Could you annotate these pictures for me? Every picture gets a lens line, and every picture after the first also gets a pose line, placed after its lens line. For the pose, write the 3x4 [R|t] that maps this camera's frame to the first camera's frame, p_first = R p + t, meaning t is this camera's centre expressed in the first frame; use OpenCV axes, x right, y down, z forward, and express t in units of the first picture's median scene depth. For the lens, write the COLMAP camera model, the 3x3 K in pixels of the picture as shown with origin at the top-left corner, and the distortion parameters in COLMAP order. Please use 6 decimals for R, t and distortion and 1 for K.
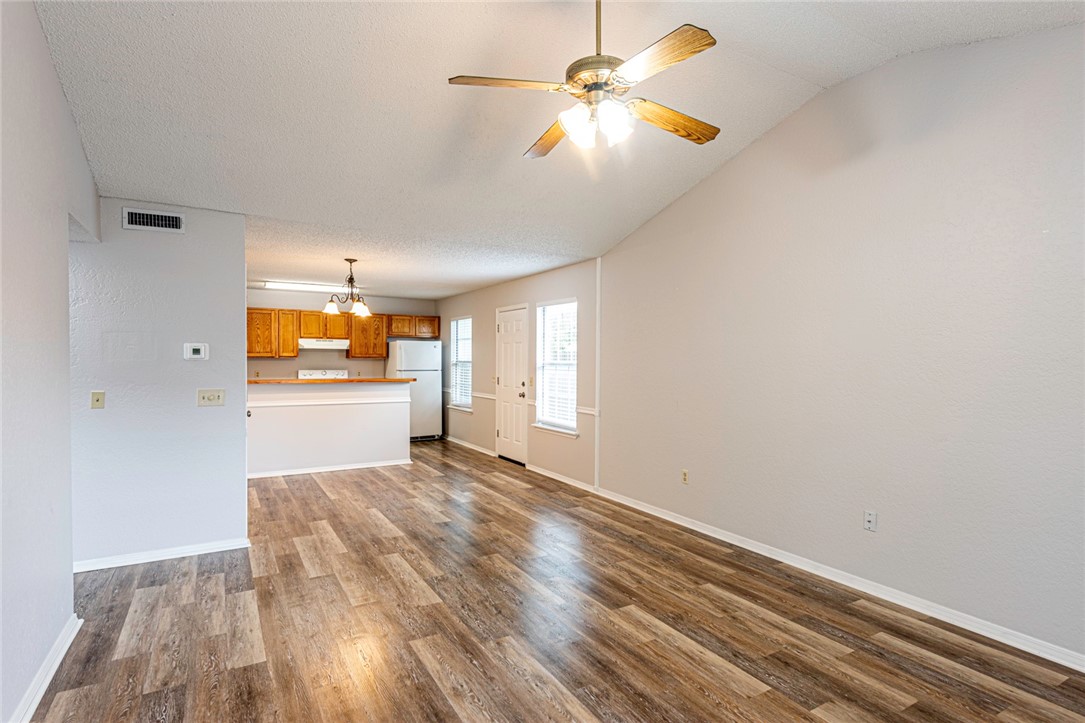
lens RADIAL K [[554.5, 0, 542.5], [0, 554.5, 361.5], [0, 0, 1]] dist [-0.000151, -0.000219]
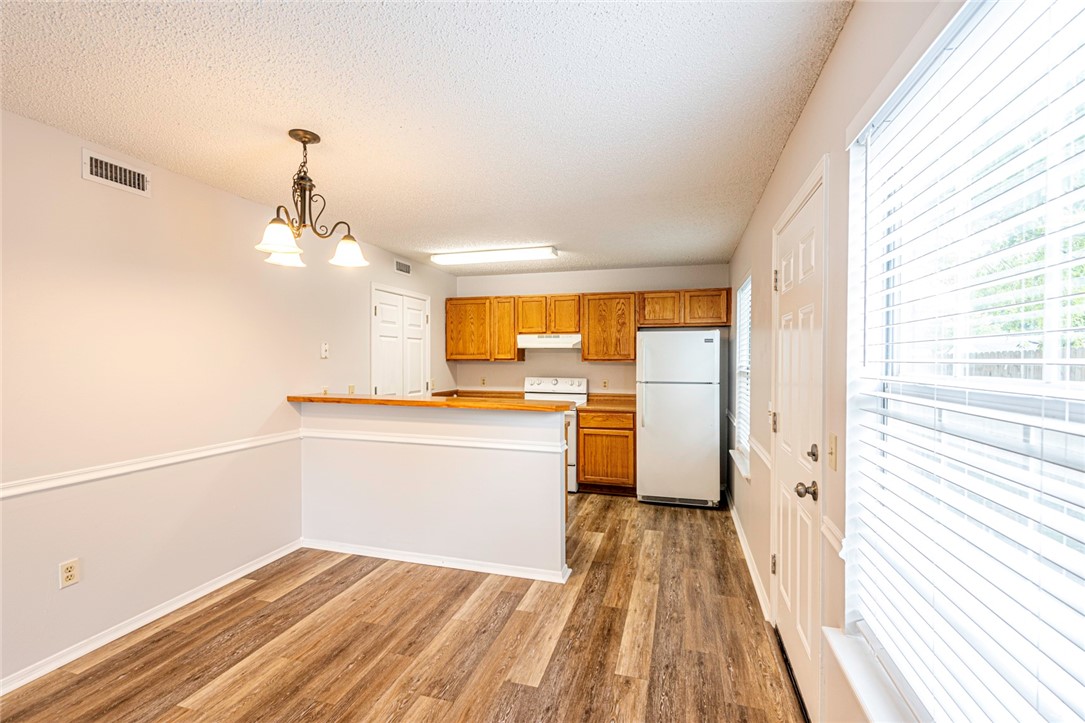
lens RADIAL K [[467.2, 0, 542.5], [0, 467.2, 361.5], [0, 0, 1]] dist [0.004606, 0.000198]
pose [[0.688260, -0.000167, -0.725464, 0.034249], [-0.004408, 0.999981, -0.004412, -0.003169], [0.725451, 0.006235, 0.688246, 0.581886]]
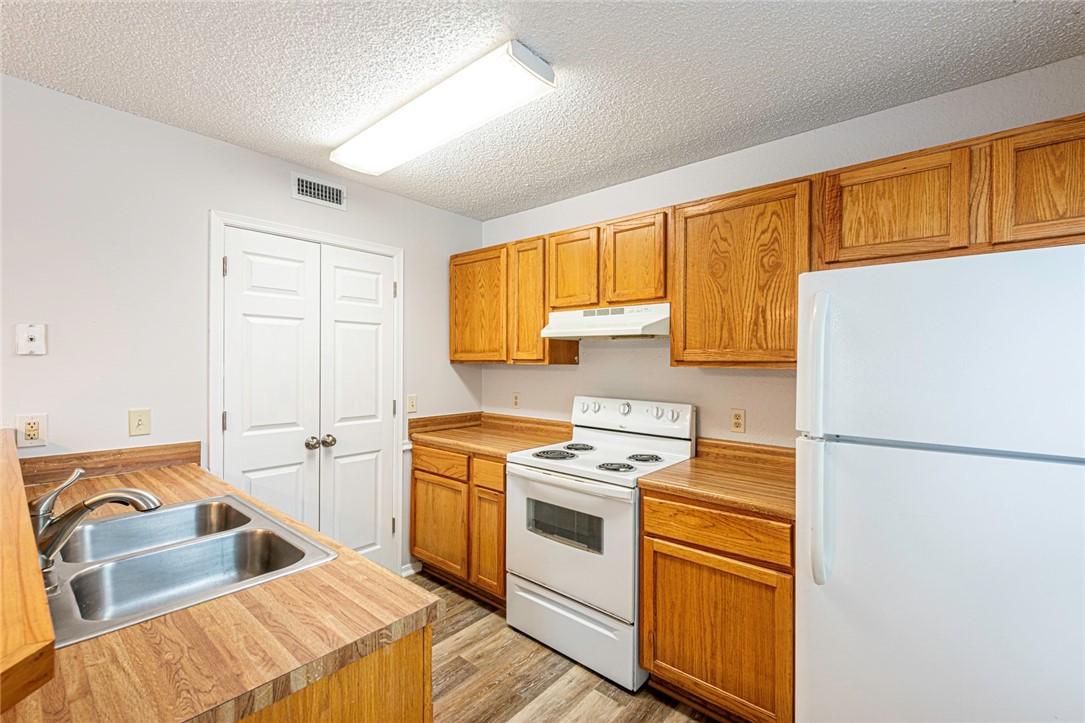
lens RADIAL K [[467.2, 0, 542.5], [0, 467.2, 361.5], [0, 0, 1]] dist [0.004606, 0.000198]
pose [[0.328733, -0.002046, -0.944421, -0.141953], [-0.012841, 0.999896, -0.006636, -0.005942], [0.944336, 0.014309, 0.328672, 0.871783]]
